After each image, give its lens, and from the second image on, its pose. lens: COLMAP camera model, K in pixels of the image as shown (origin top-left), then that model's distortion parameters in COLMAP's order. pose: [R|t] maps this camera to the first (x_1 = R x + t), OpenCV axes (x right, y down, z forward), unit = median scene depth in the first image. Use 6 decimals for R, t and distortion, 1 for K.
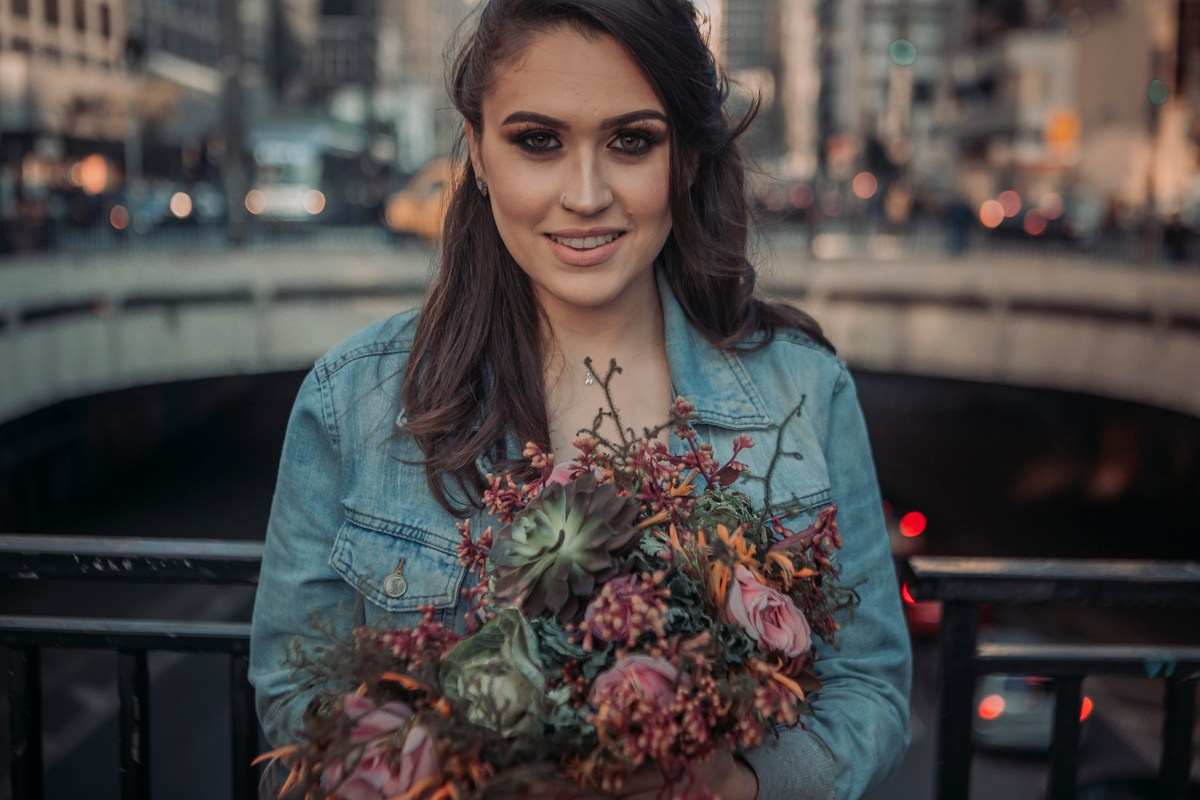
lens RADIAL K [[1729.9, 0, 600.0], [0, 1729.9, 400.0], [0, 0, 1]] dist [0.004463, 0.003882]
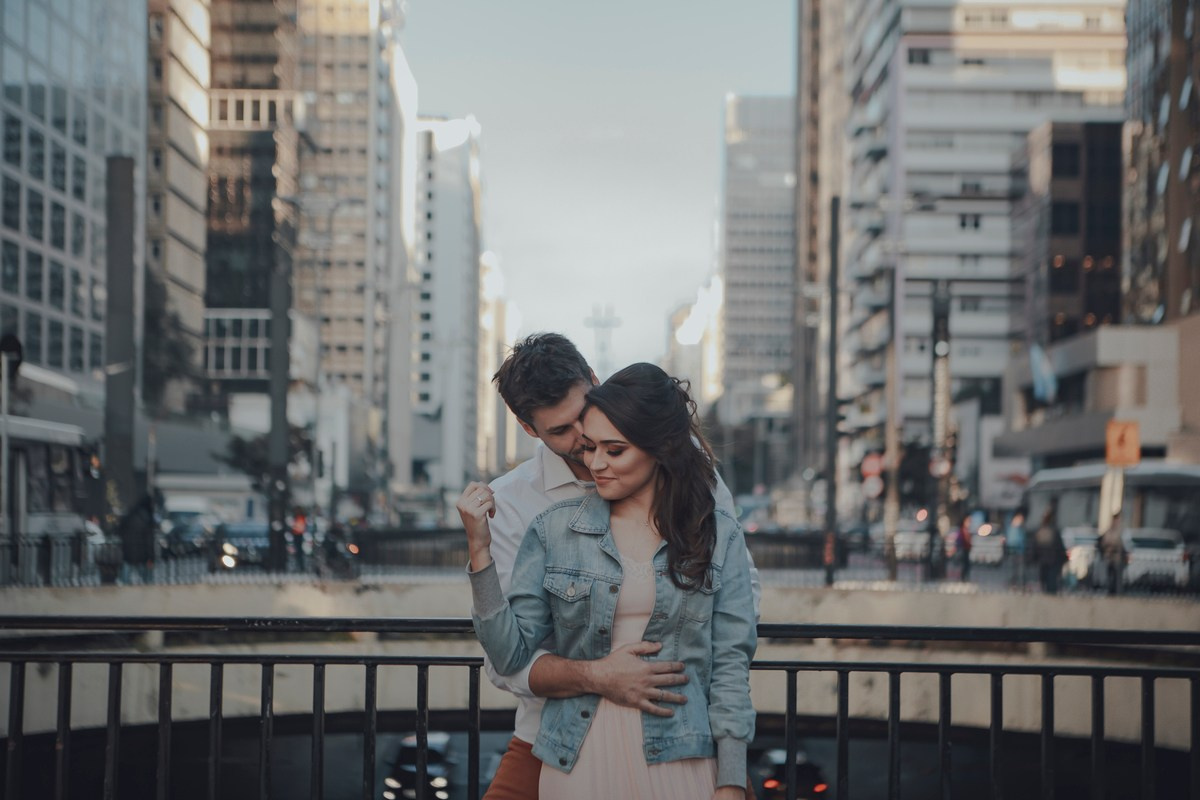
lens RADIAL K [[2453.8, 0, 626.5], [0, 2453.8, 416.8], [0, 0, 1]] dist [0.227674, -0.235150]
pose [[0.999737, -0.002480, 0.022809, -0.003749], [0.006217, 0.986227, -0.165282, 0.016030], [-0.022085, 0.165380, 0.985983, -0.099114]]
